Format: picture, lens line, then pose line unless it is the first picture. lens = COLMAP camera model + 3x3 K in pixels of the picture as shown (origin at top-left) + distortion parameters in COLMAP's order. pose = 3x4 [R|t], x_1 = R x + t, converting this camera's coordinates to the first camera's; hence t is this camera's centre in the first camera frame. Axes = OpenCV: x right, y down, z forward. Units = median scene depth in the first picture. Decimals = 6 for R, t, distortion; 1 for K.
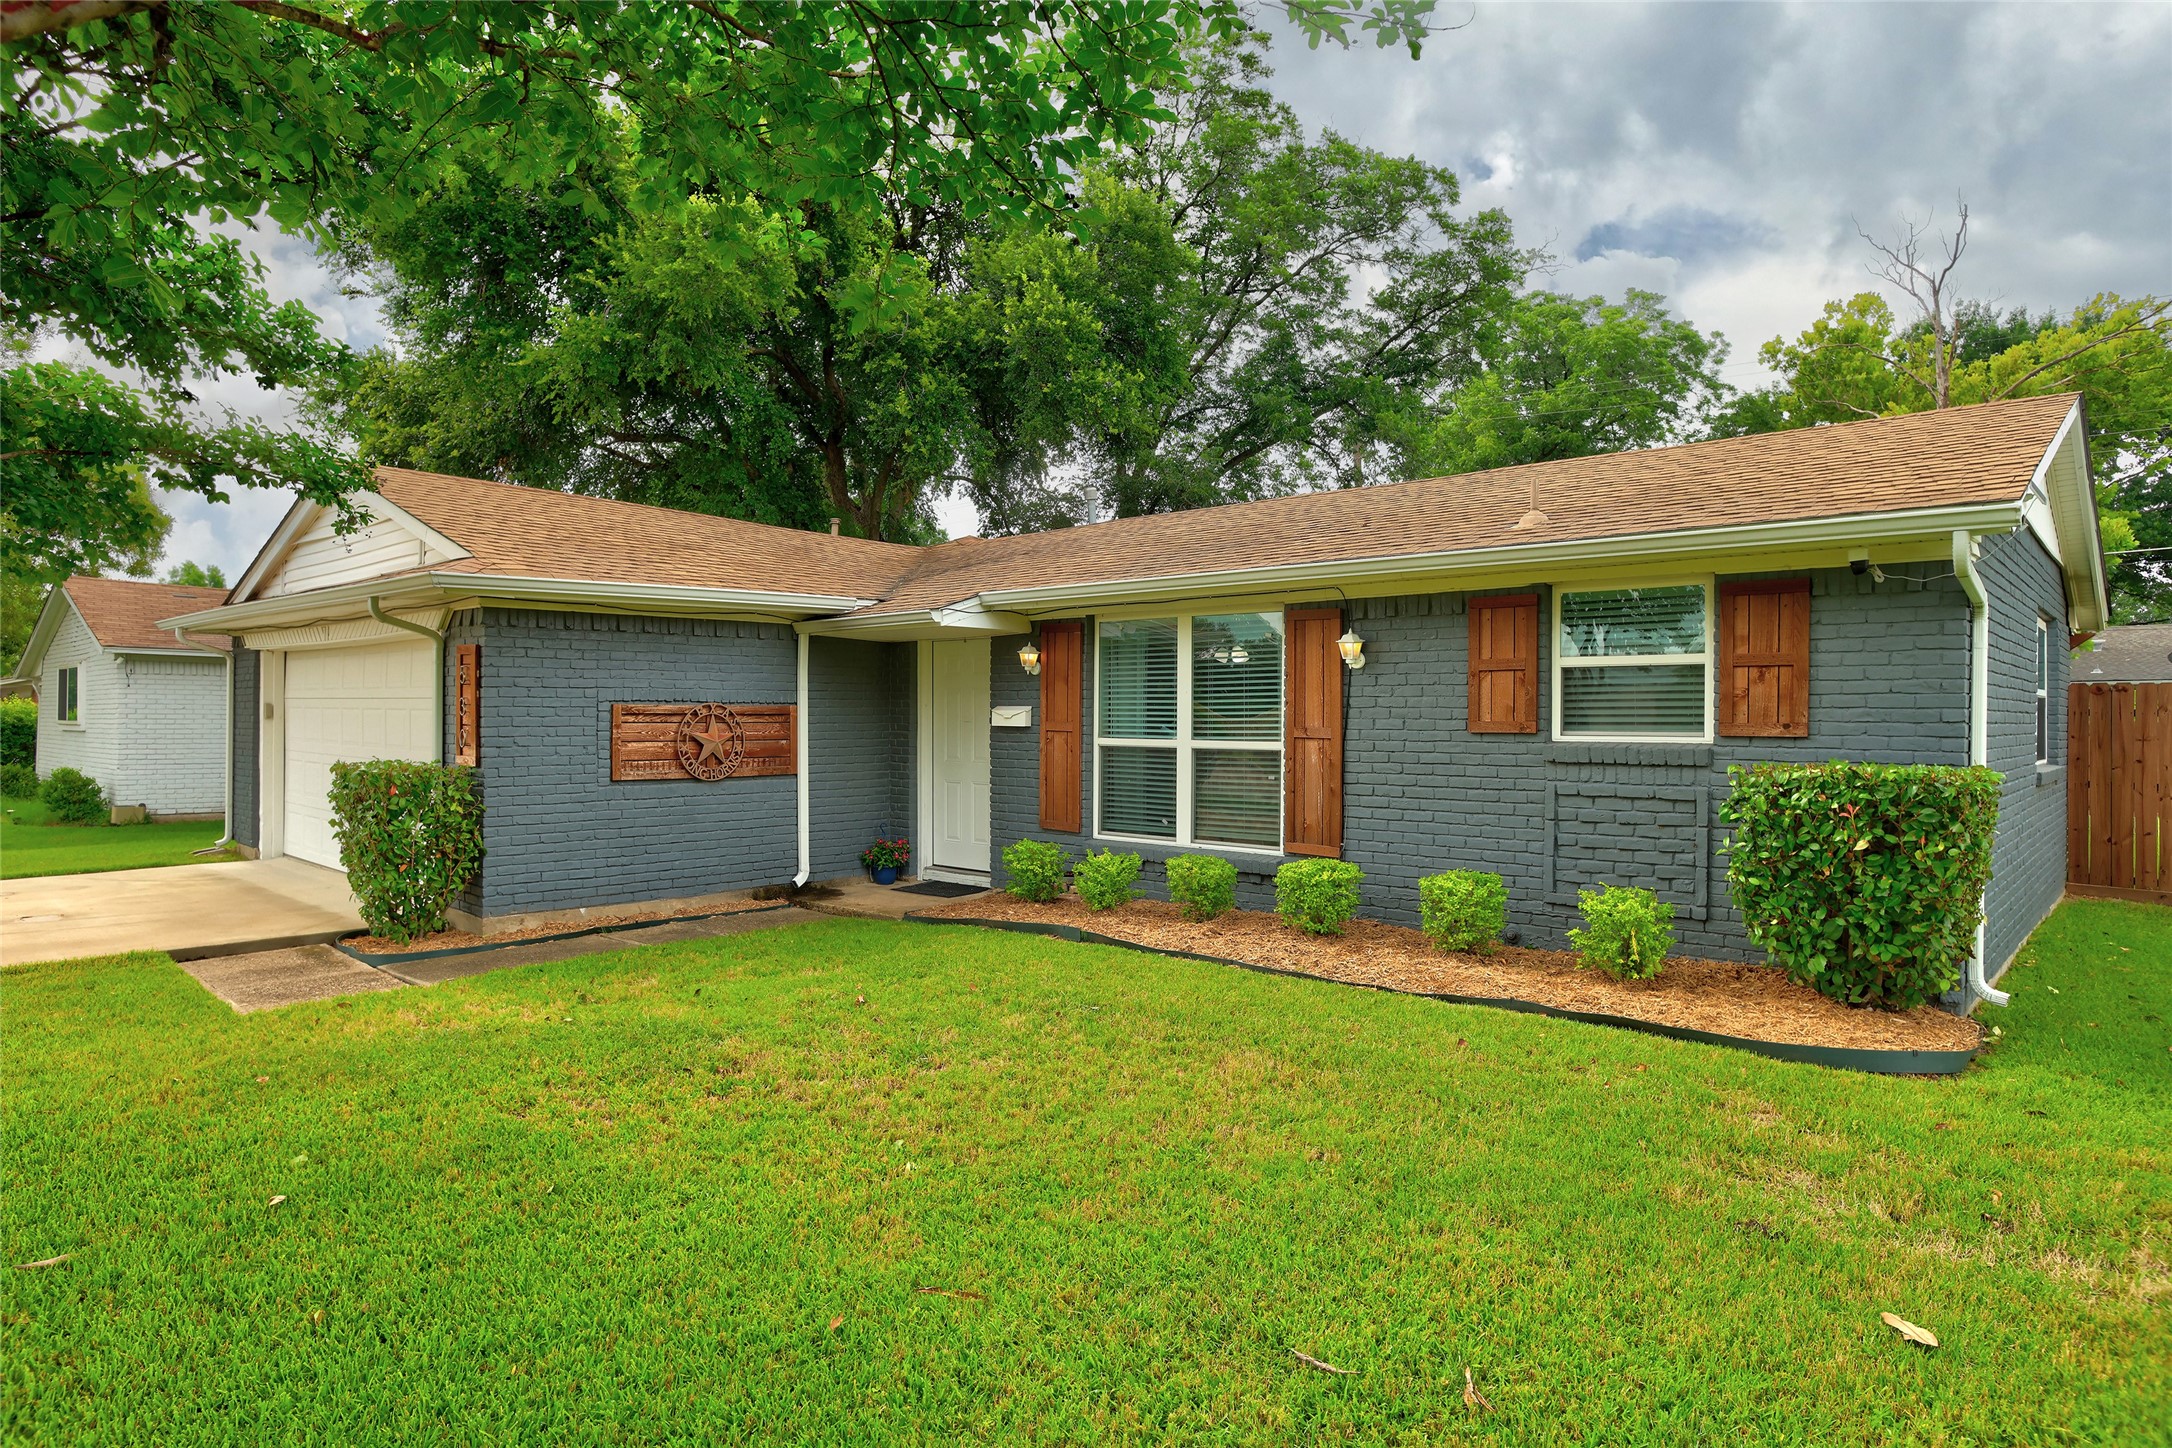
lens RADIAL K [[1250.5, 0, 1088.6], [0, 1250.5, 724.7], [0, 0, 1]] dist [-0.025117, 0.002450]
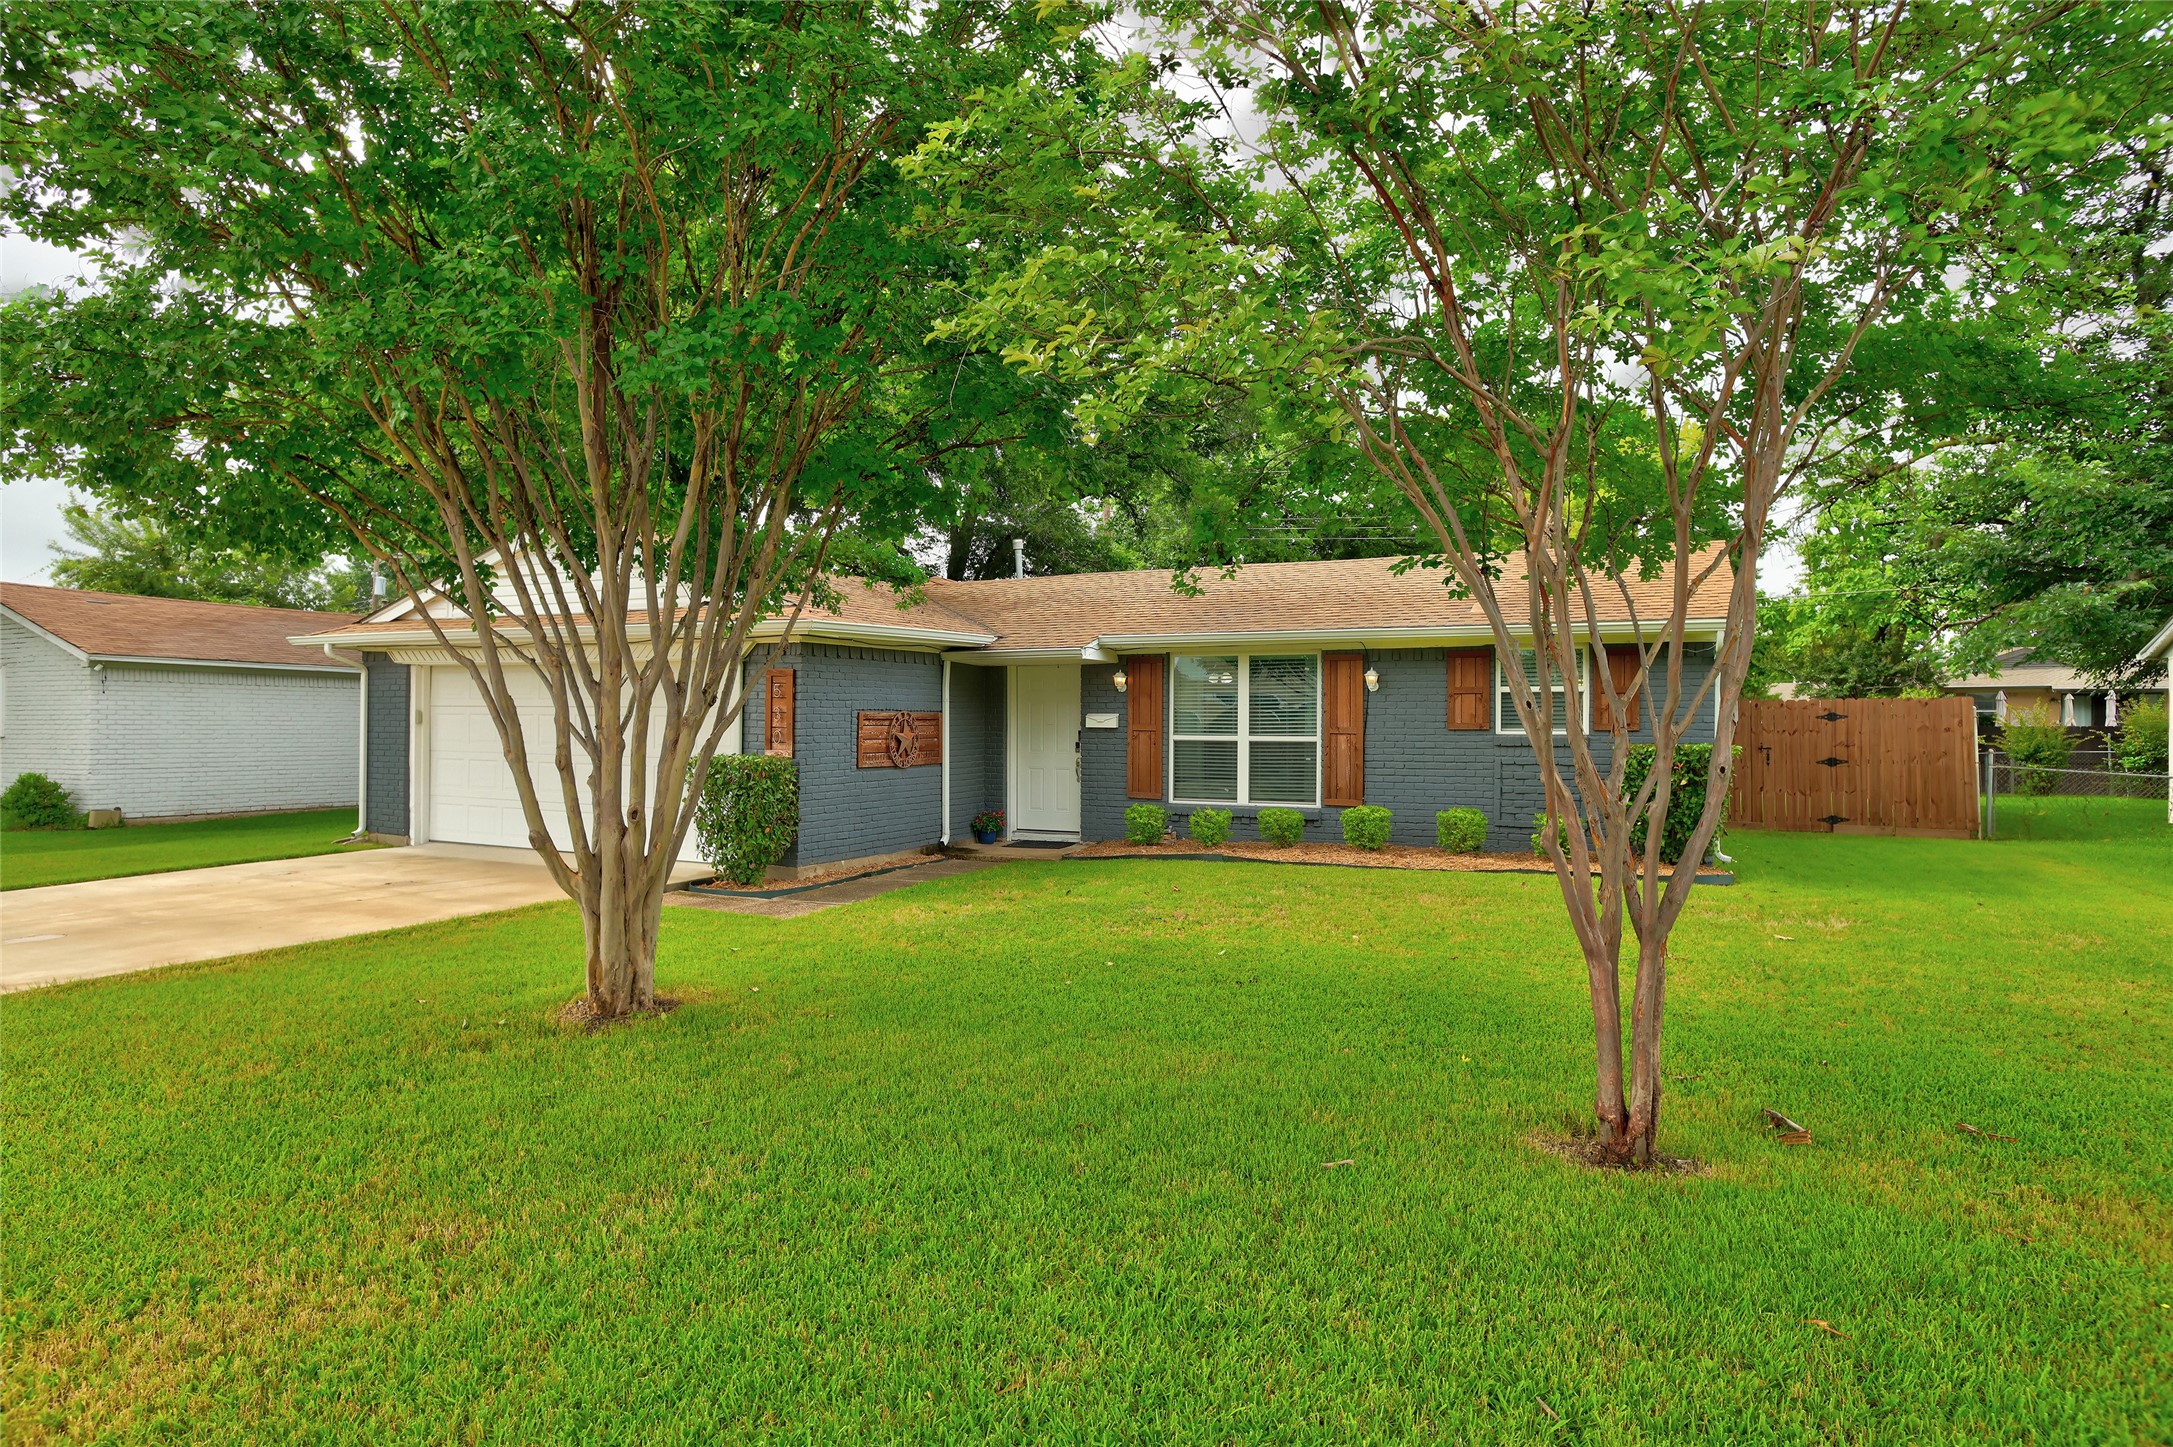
lens RADIAL K [[1251.1, 0, 1086.3], [0, 1251.1, 717.9], [0, 0, 1]] dist [-0.025117, 0.002450]
pose [[0.955060, -0.000669, 0.296413, -0.516422], [0.003532, 0.999952, -0.009125, 0.003041], [-0.296393, 0.009762, 0.955016, -0.376551]]
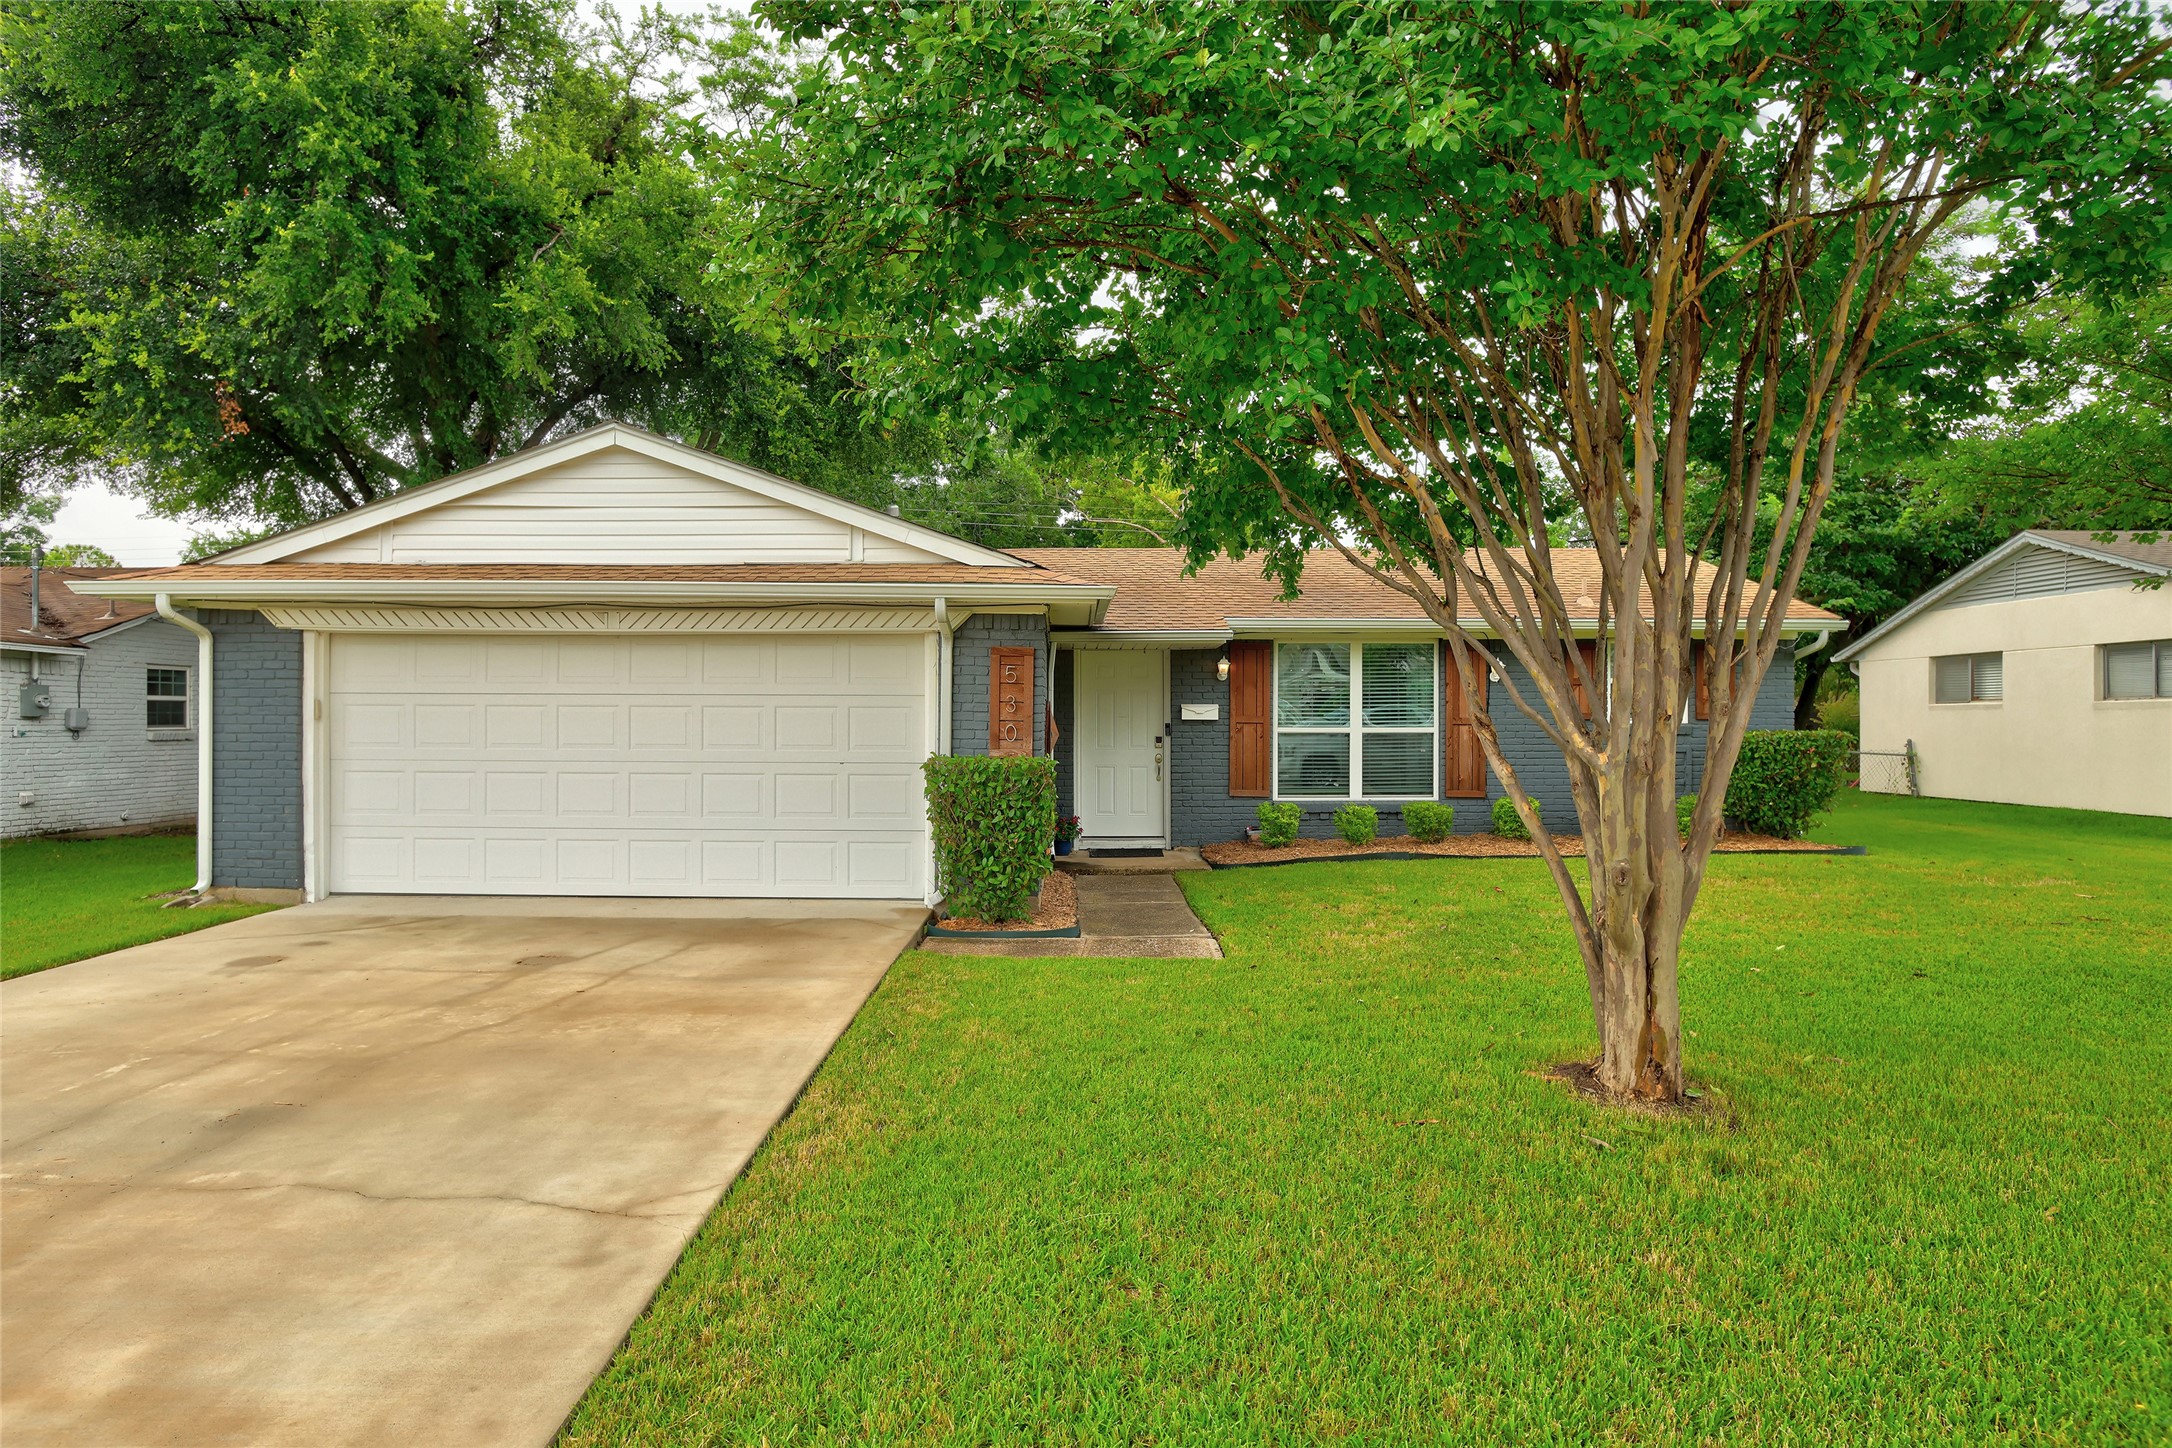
lens RADIAL K [[1250.5, 0, 1090.1], [0, 1250.5, 719.3], [0, 0, 1]] dist [-0.025117, 0.002450]
pose [[0.727427, -0.008142, 0.686136, -1.060476], [0.008794, 0.999958, 0.002543, -0.003440], [-0.686128, 0.004184, 0.727469, 0.135111]]
